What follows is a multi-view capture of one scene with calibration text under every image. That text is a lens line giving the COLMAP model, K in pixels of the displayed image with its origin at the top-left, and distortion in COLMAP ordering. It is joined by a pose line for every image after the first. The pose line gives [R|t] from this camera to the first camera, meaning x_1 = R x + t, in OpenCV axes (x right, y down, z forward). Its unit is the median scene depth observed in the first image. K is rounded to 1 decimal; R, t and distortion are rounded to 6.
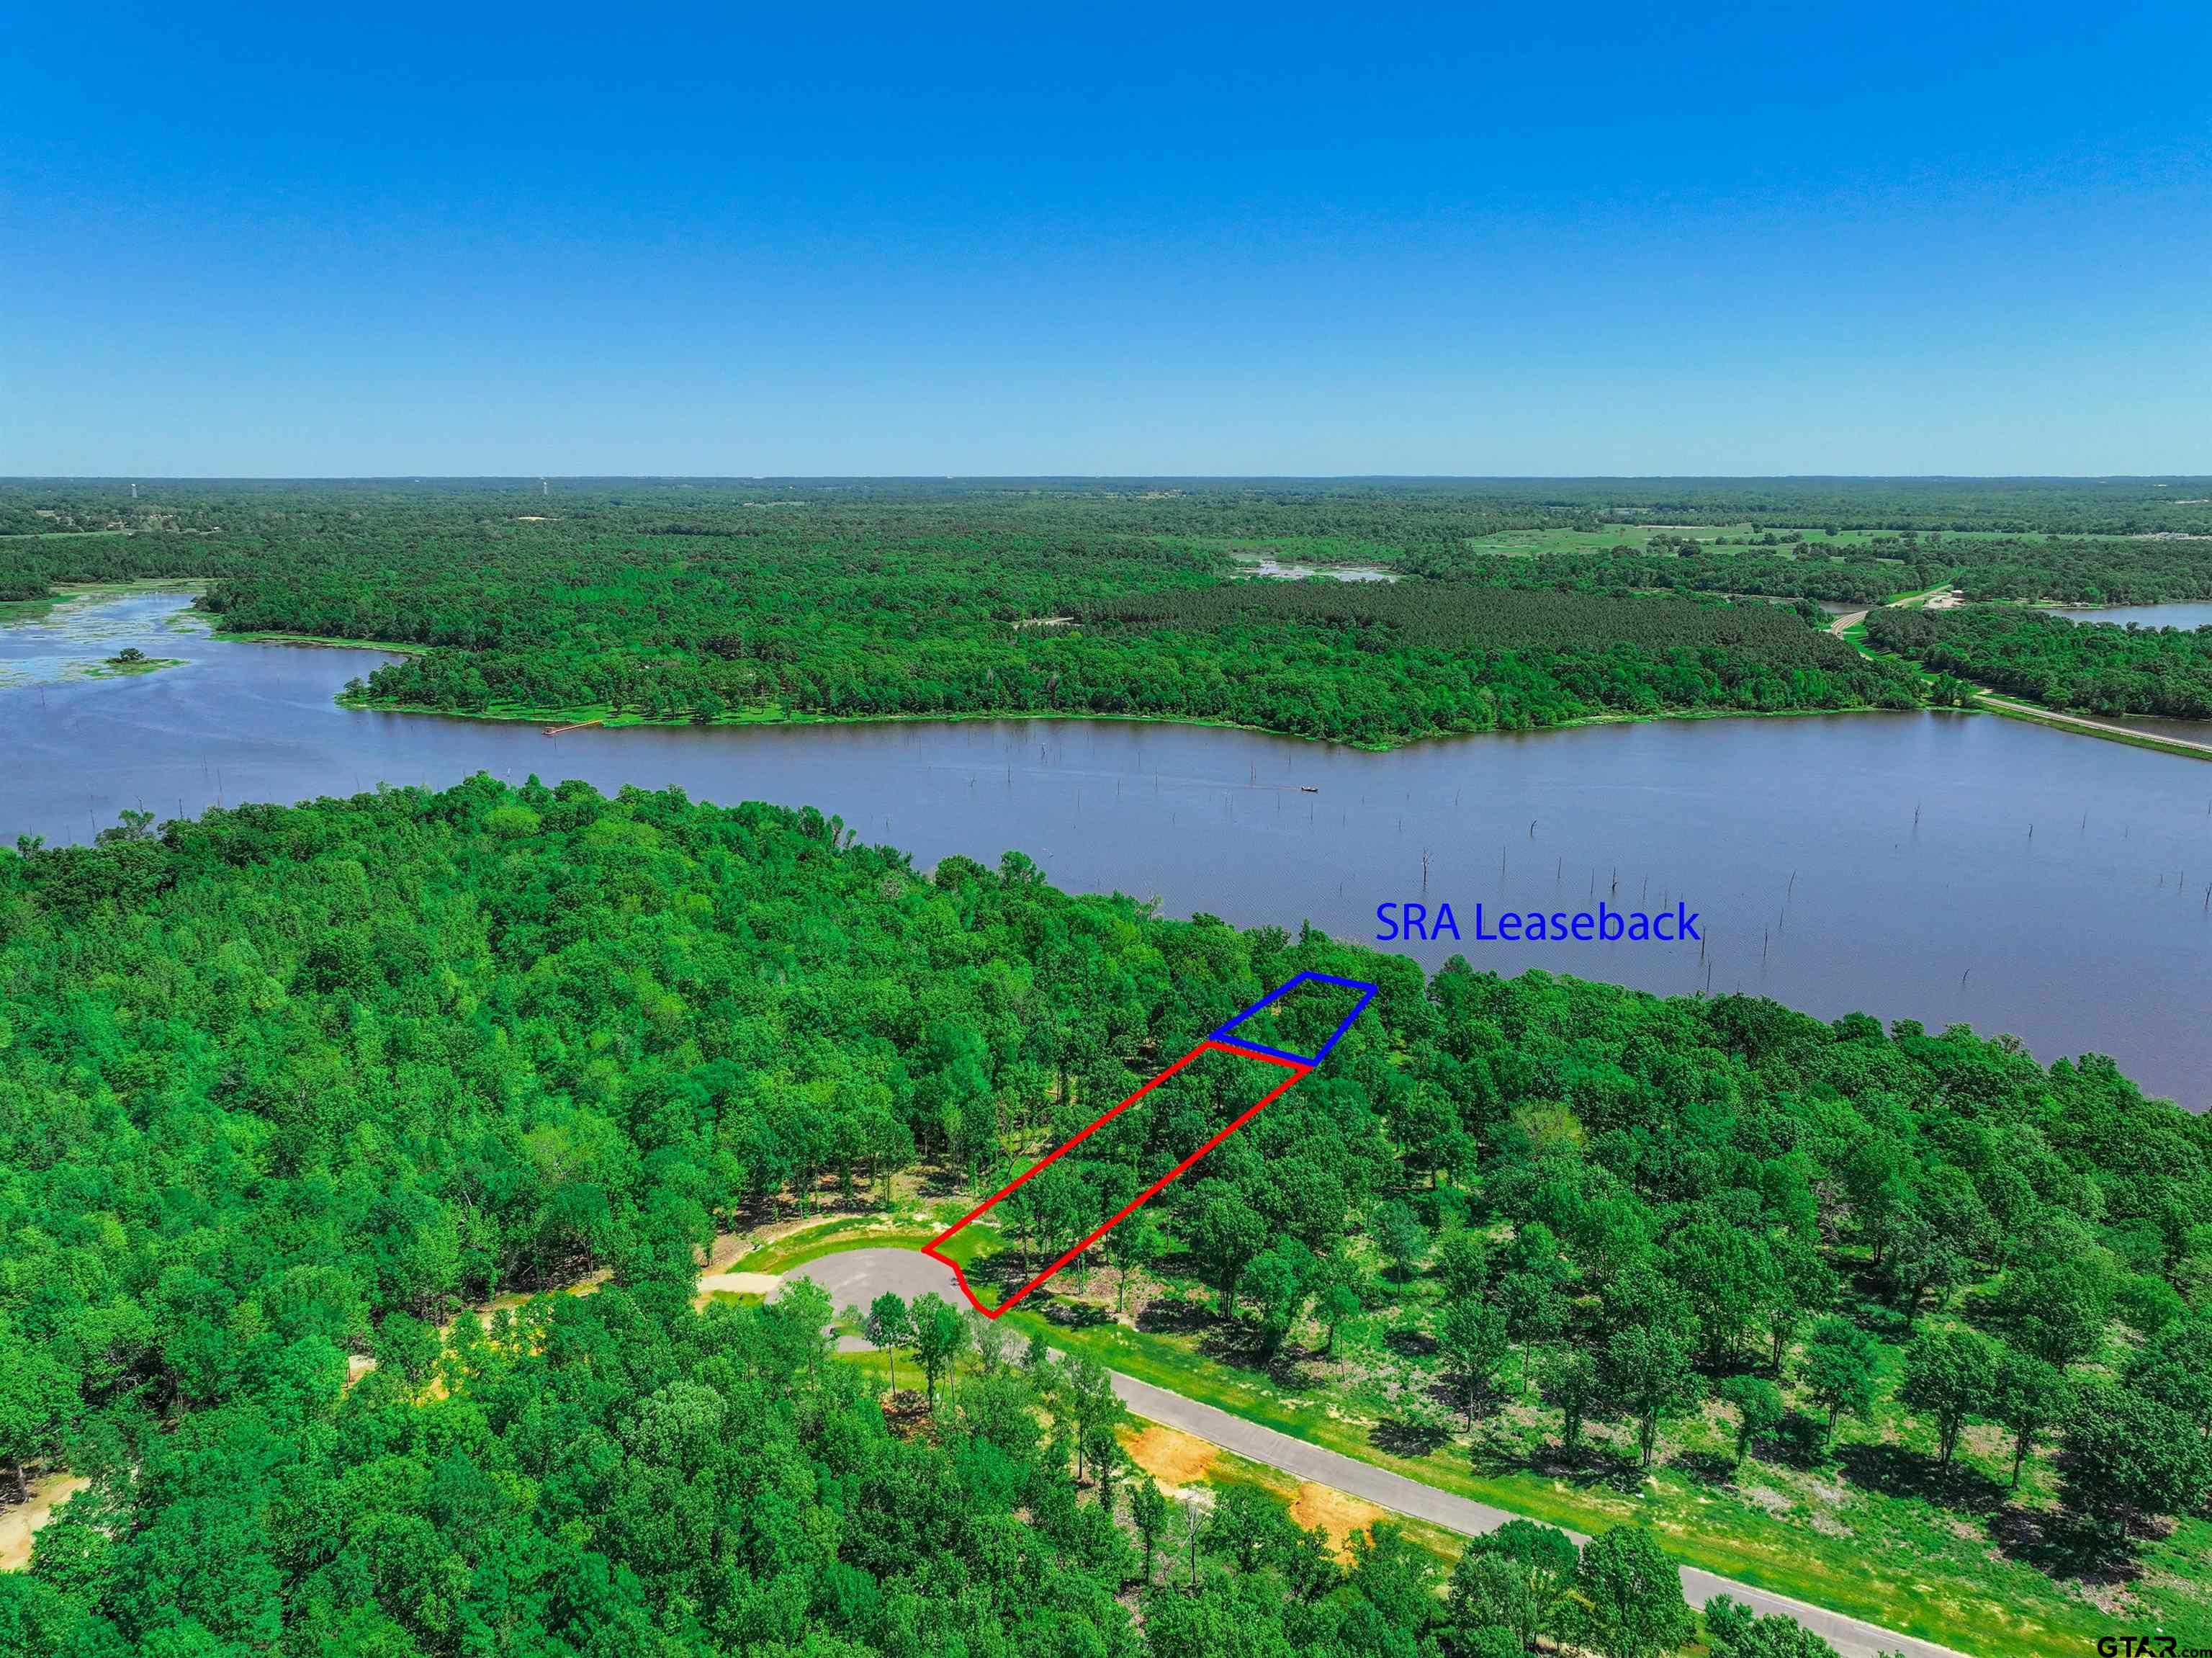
lens RADIAL K [[1624.0, 0, 1106.0], [0, 1624.0, 829.0], [0, 0, 1]] dist [0.008845, -0.003250]
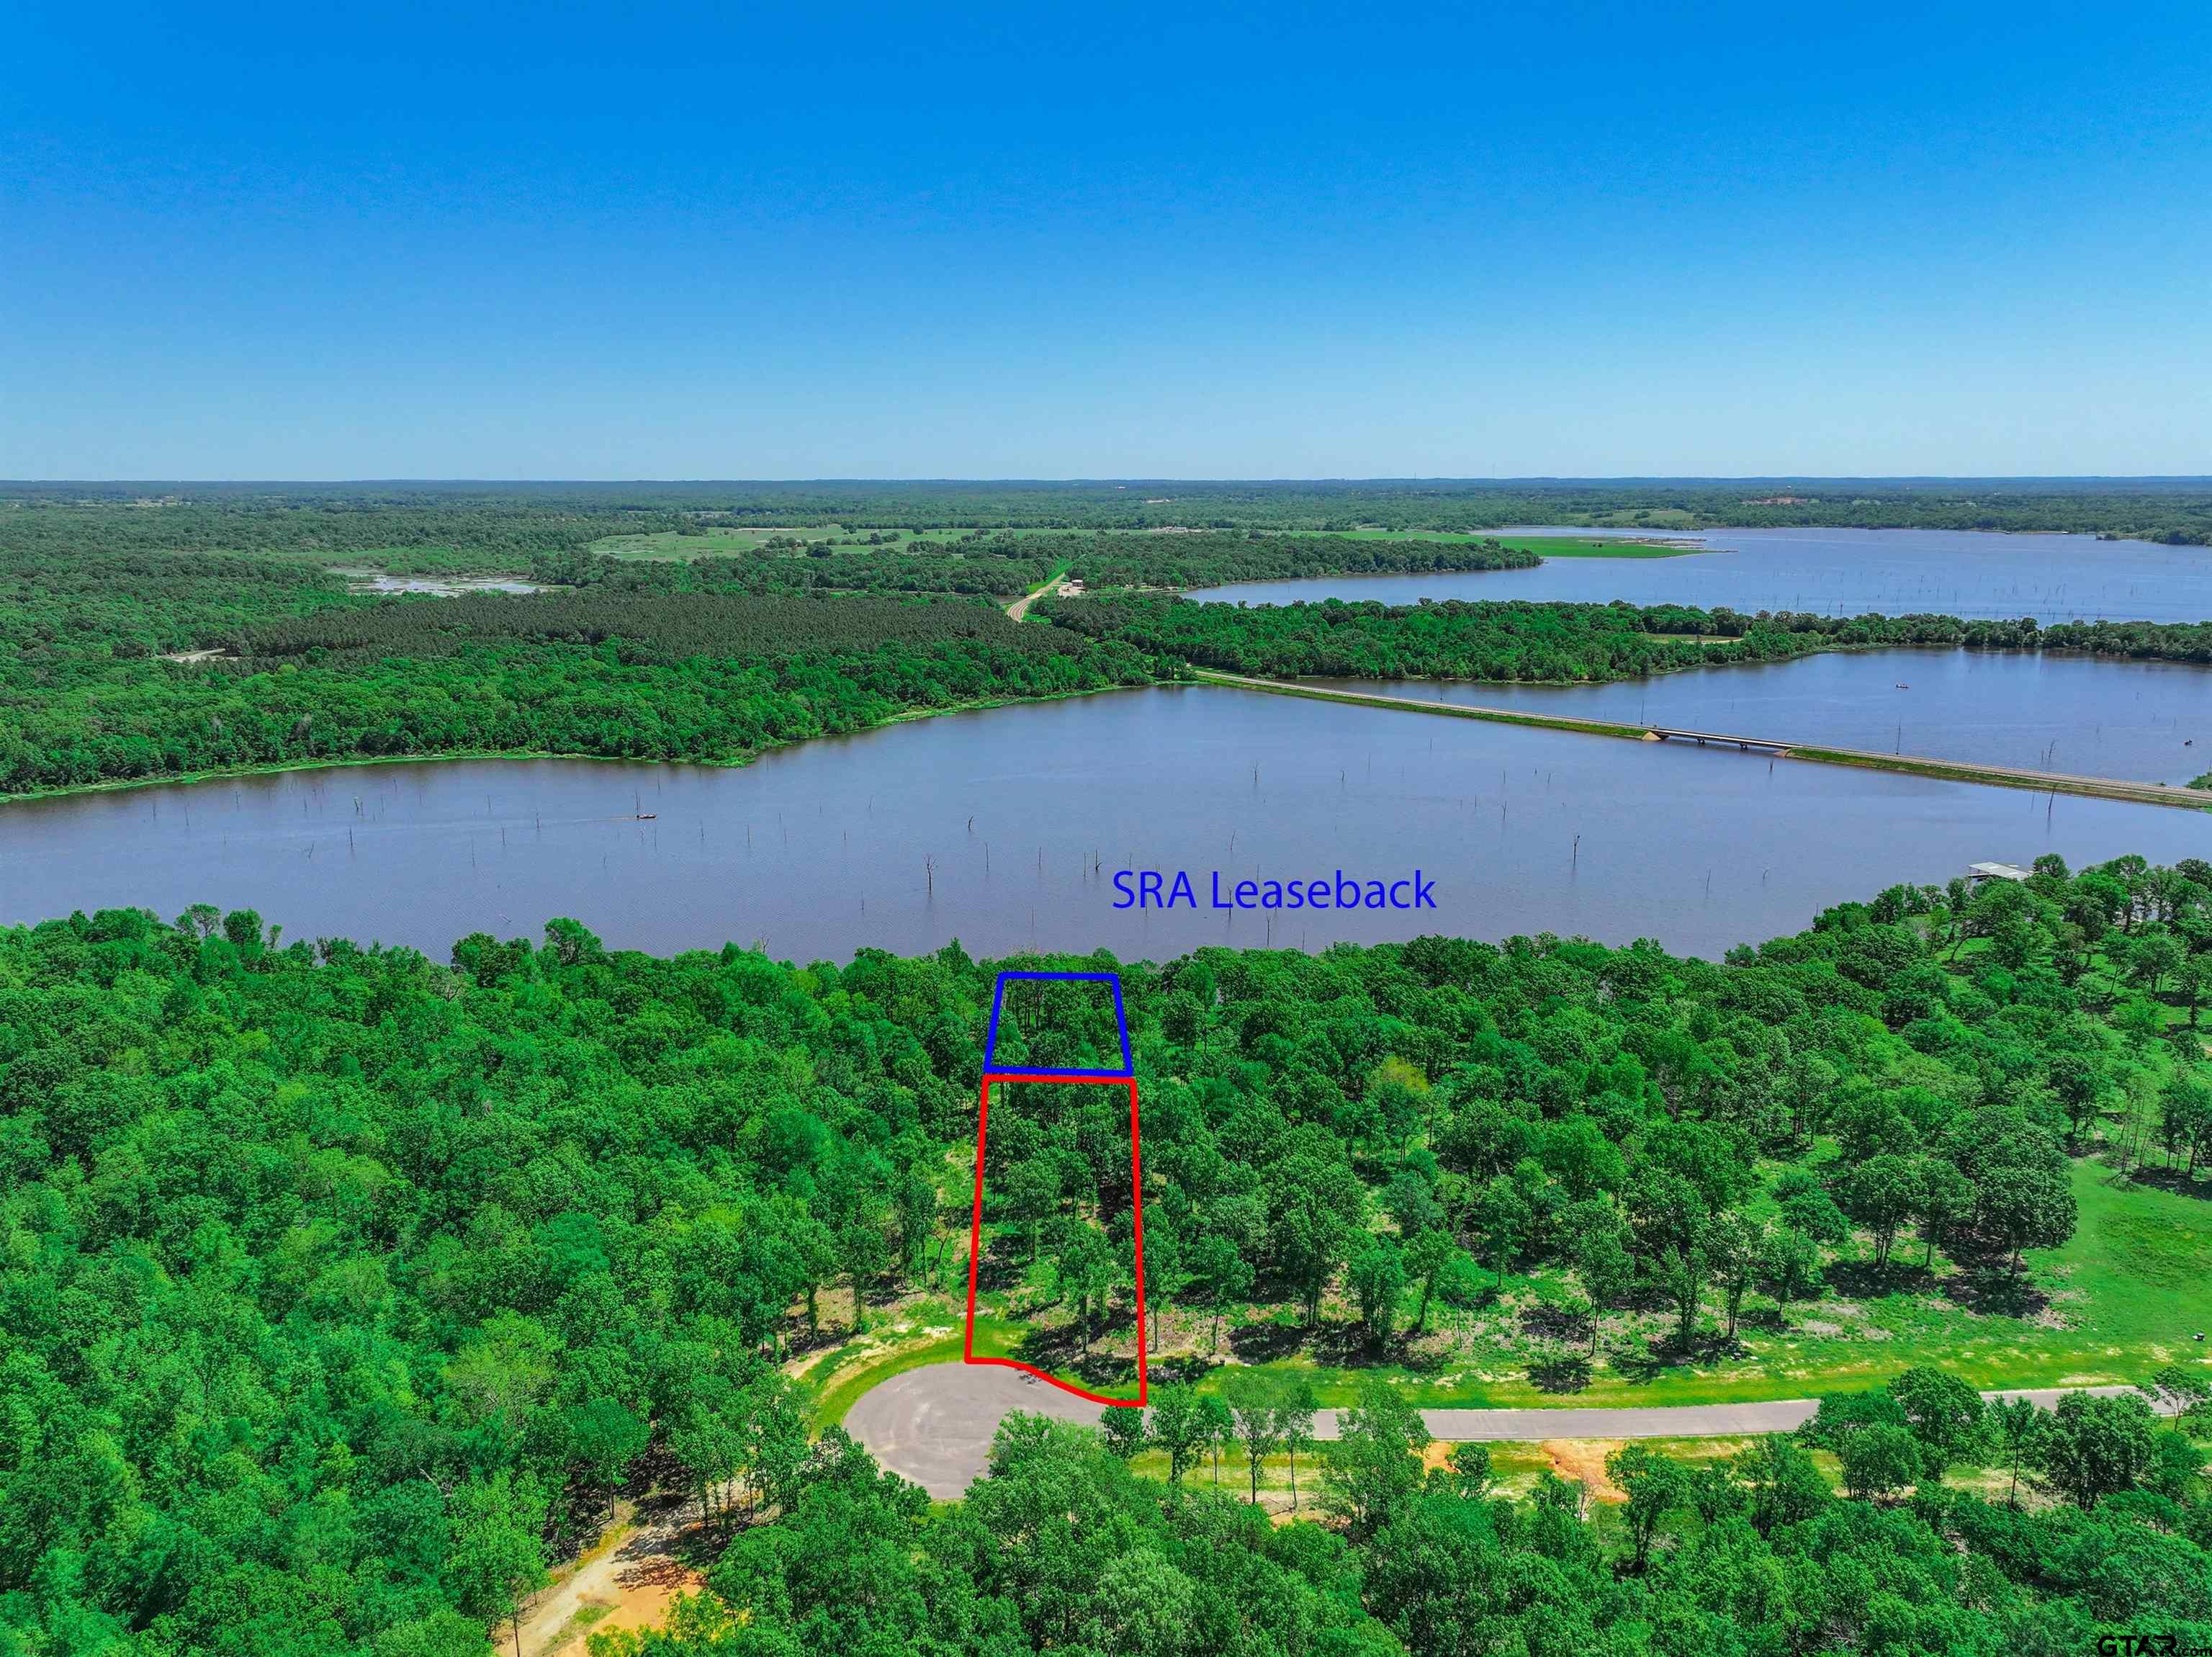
lens RADIAL K [[1623.9, 0, 1106.0], [0, 1623.9, 828.5], [0, 0, 1]] dist [0.008845, -0.003250]
pose [[0.827548, -0.120910, 0.548220, -0.169322], [0.122050, 0.991923, 0.034532, -0.016685], [-0.547967, 0.038333, 0.835621, 0.069087]]
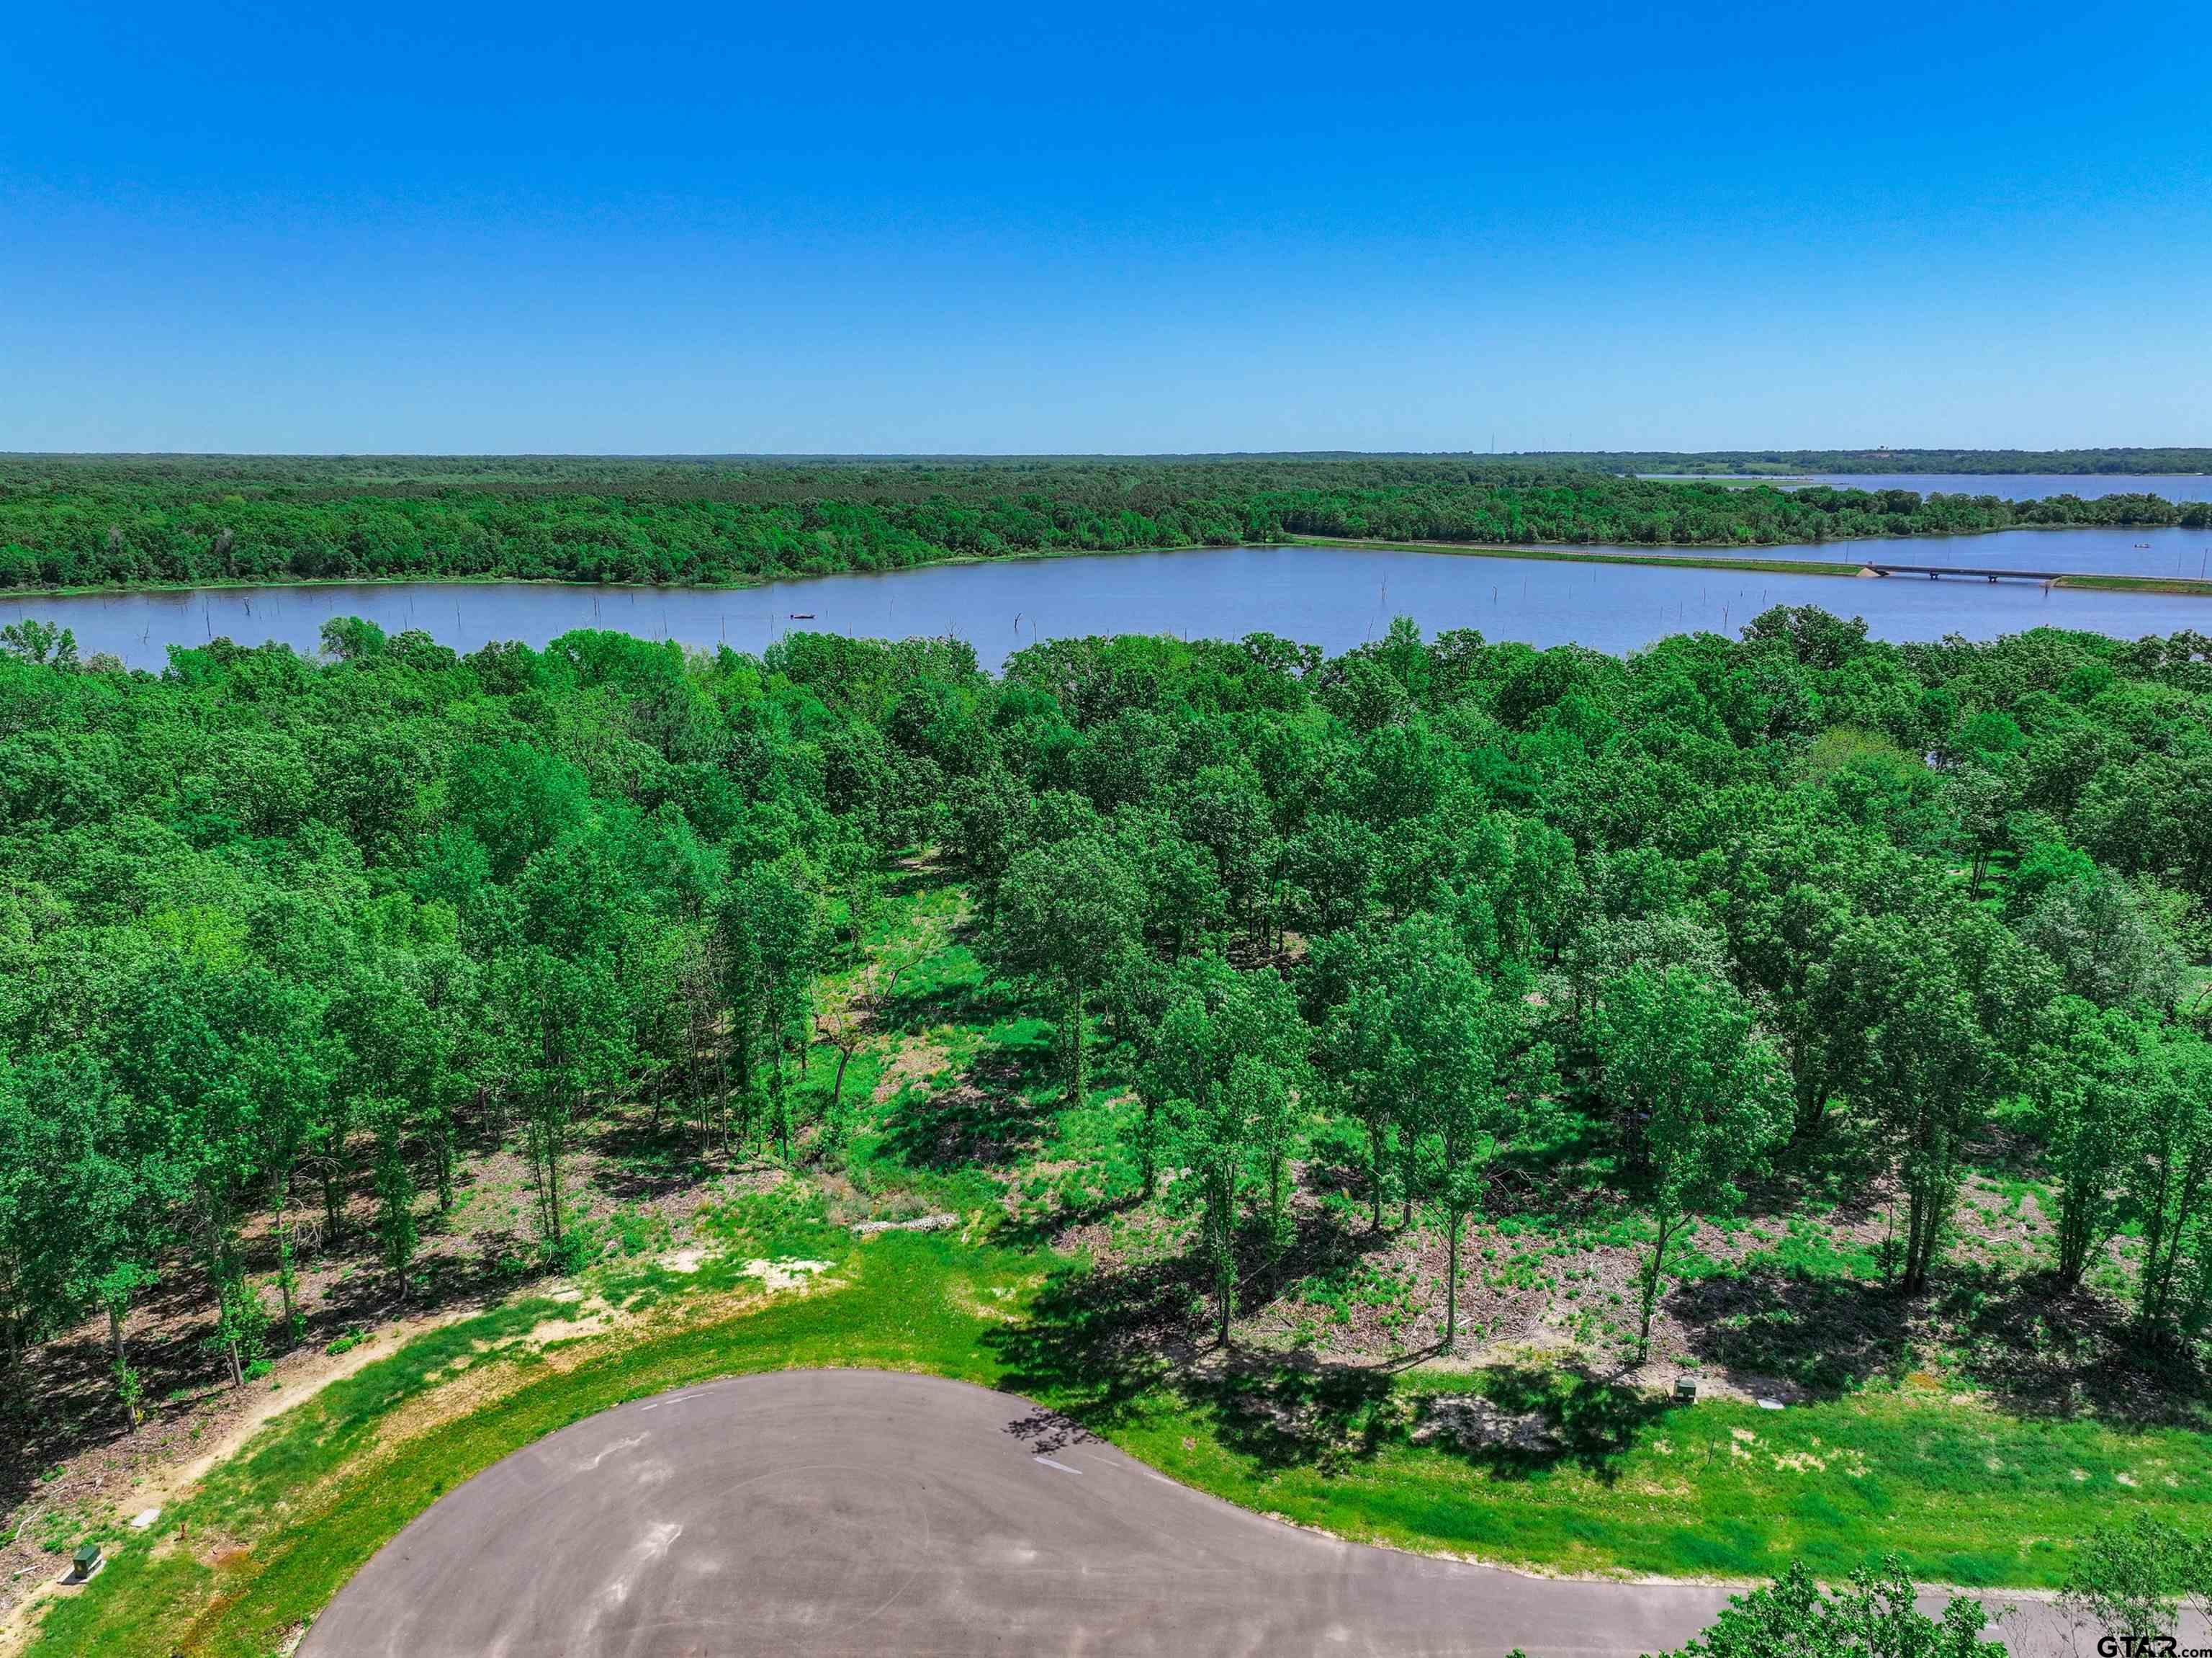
lens RADIAL K [[1534.3, 0, 1106.0], [0, 1534.3, 829.0], [0, 0, 1]] dist [0.001613, 0.008082]
pose [[0.851819, -0.115447, 0.510956, -0.065991], [0.113641, 0.992909, 0.034889, 0.056599], [-0.511361, 0.028347, 0.858898, 0.254888]]
